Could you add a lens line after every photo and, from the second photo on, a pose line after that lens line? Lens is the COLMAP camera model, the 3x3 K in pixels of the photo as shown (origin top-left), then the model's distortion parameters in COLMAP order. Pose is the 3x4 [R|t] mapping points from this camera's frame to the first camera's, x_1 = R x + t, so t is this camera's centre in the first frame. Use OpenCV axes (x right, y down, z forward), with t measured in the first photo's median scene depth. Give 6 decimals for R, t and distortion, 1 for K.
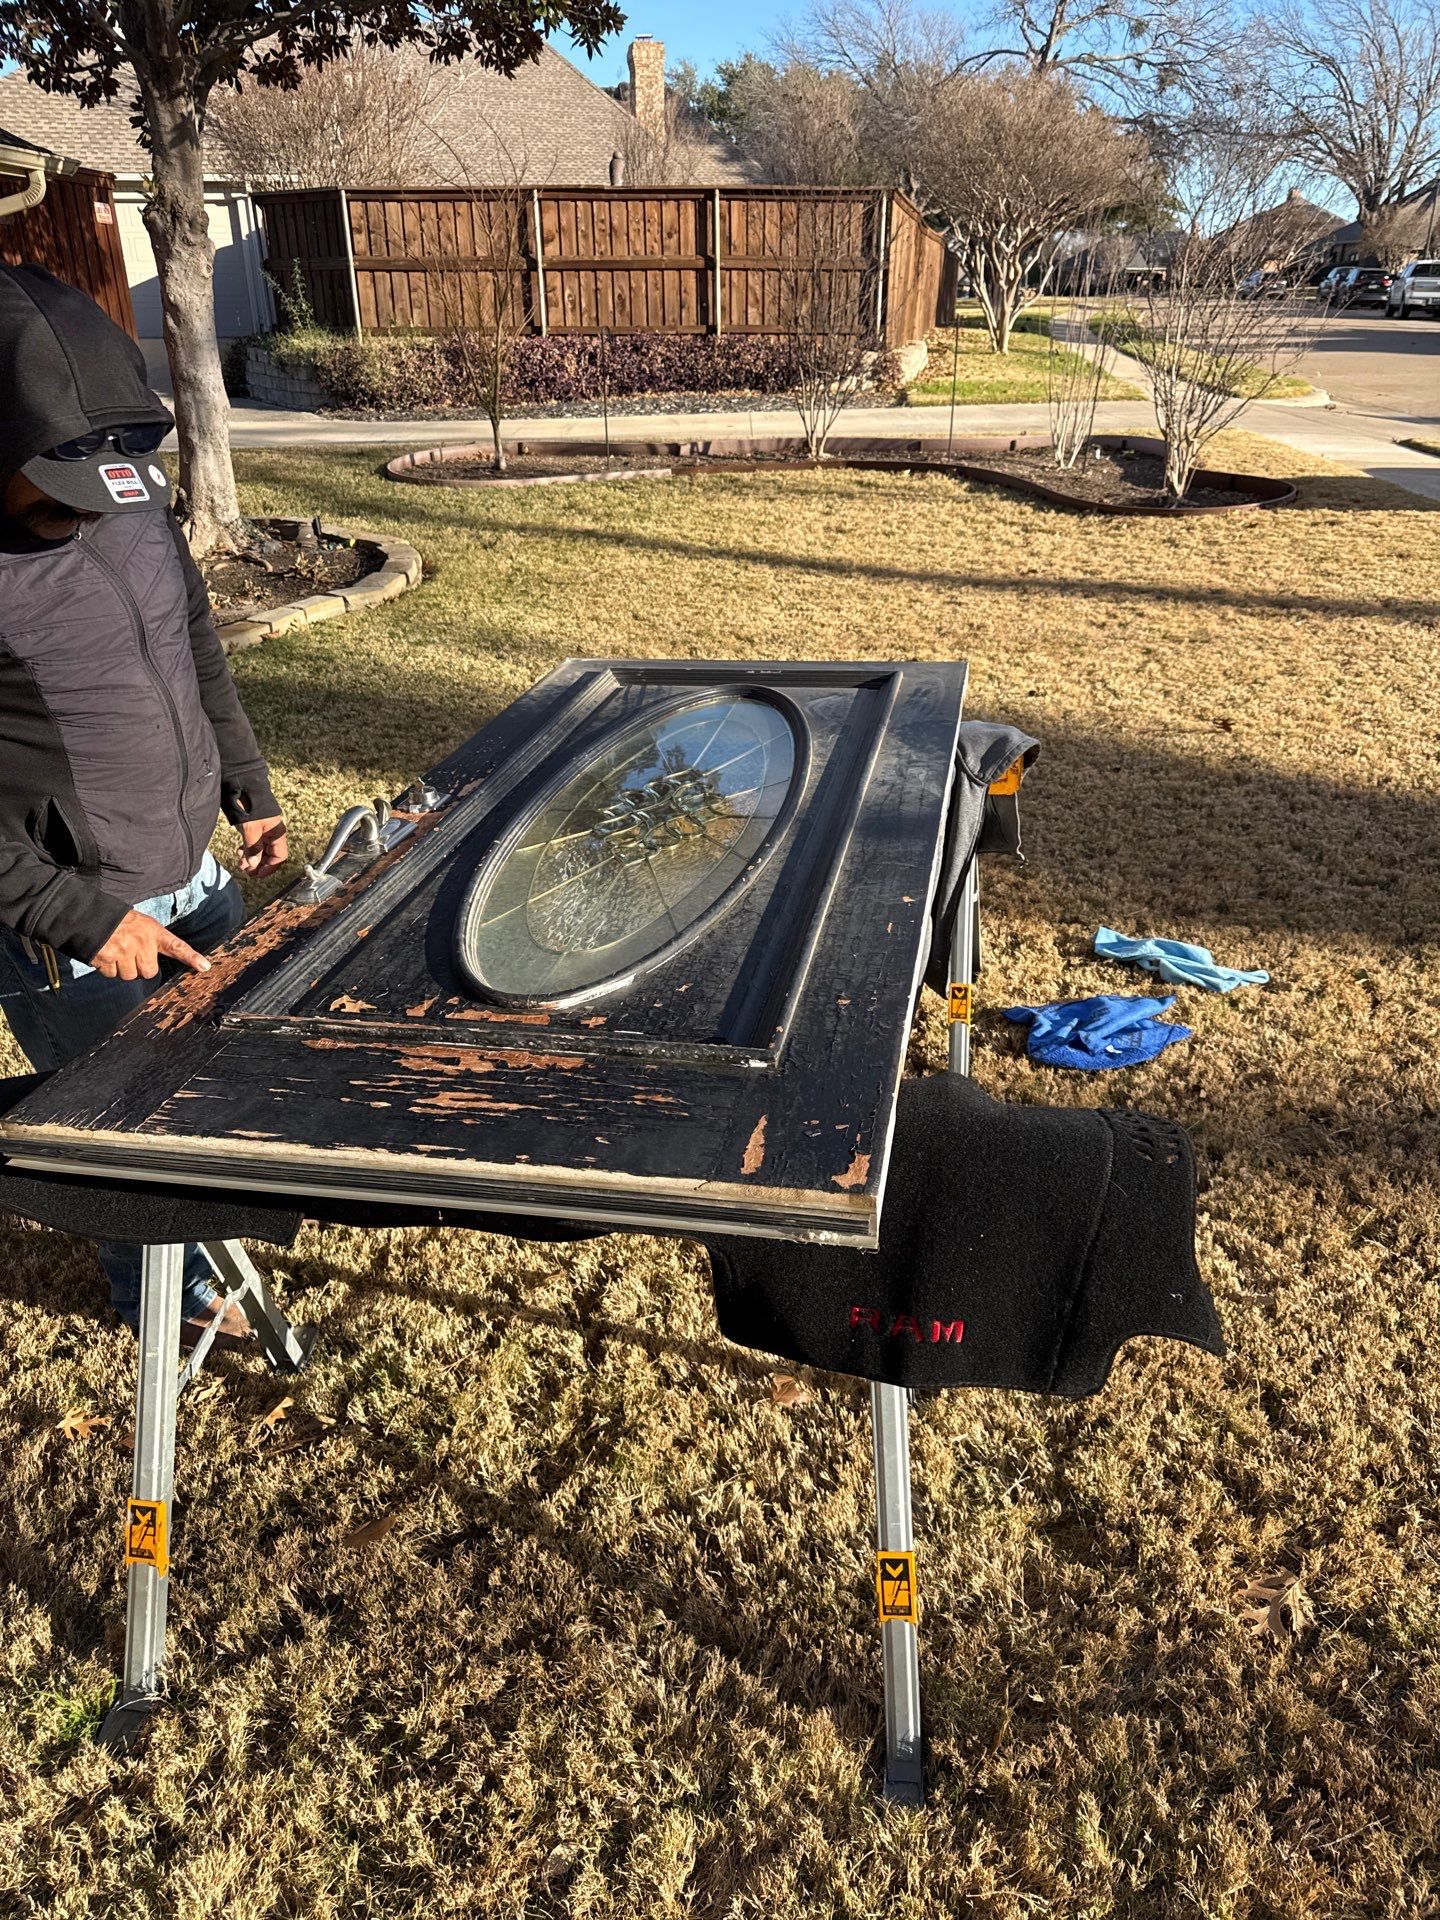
lens RADIAL K [[1405.5, 0, 720.0], [0, 1405.5, 960.0], [0, 0, 1]] dist [0.025293, 0.002085]
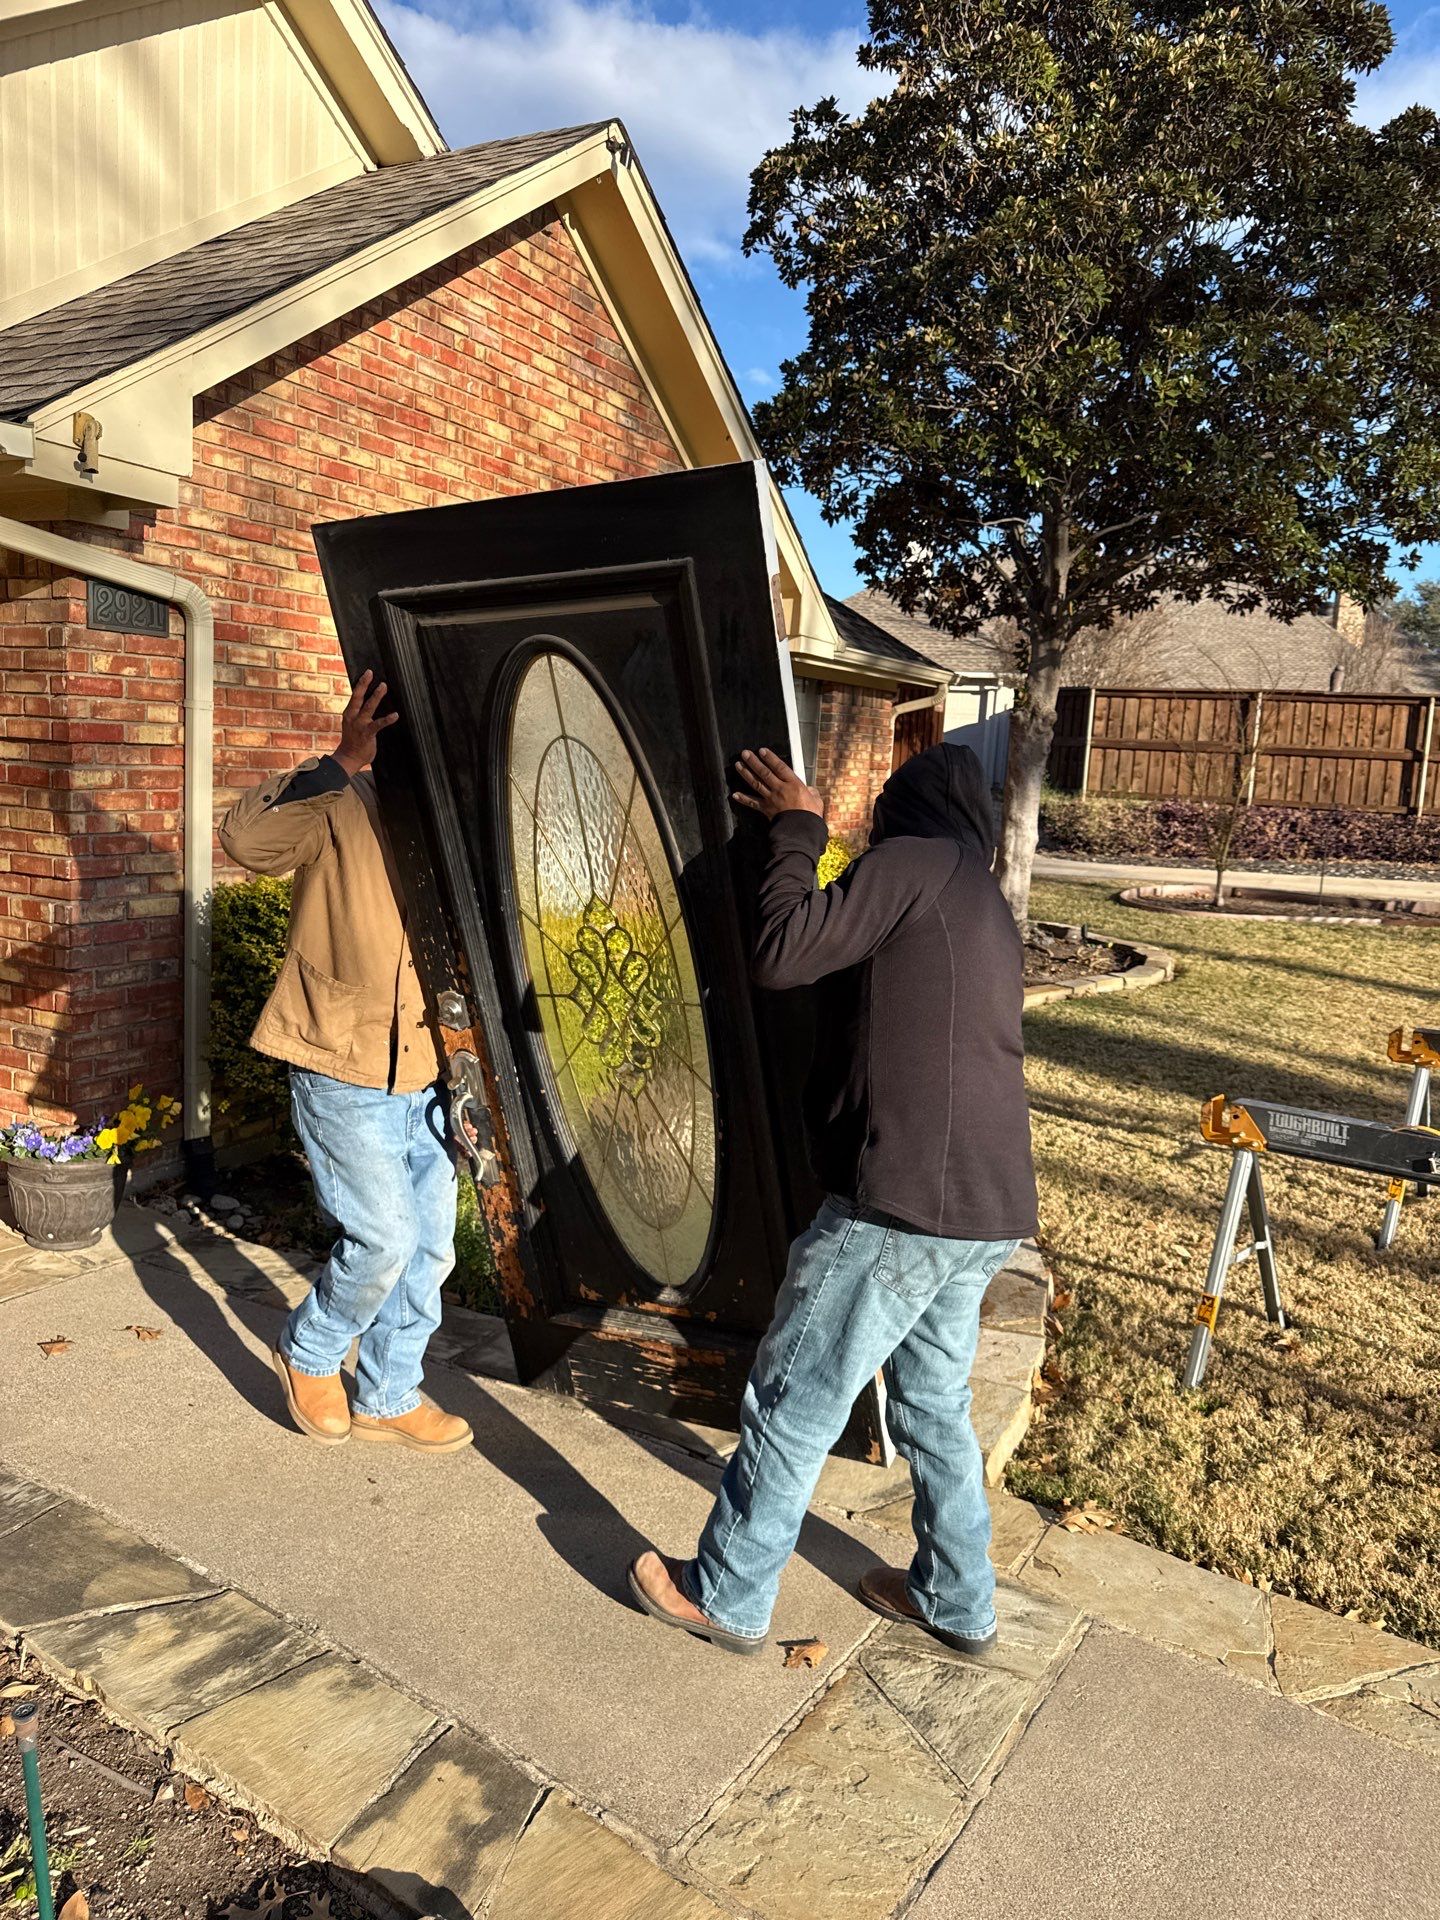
lens RADIAL K [[1405.5, 0, 720.0], [0, 1405.5, 960.0], [0, 0, 1]] dist [0.025293, 0.002085]
pose [[0.904198, 0.113845, -0.411662, -0.027643], [-0.230180, 0.941768, -0.245134, 0.055022], [0.359782, 0.316406, 0.877749, -0.118654]]
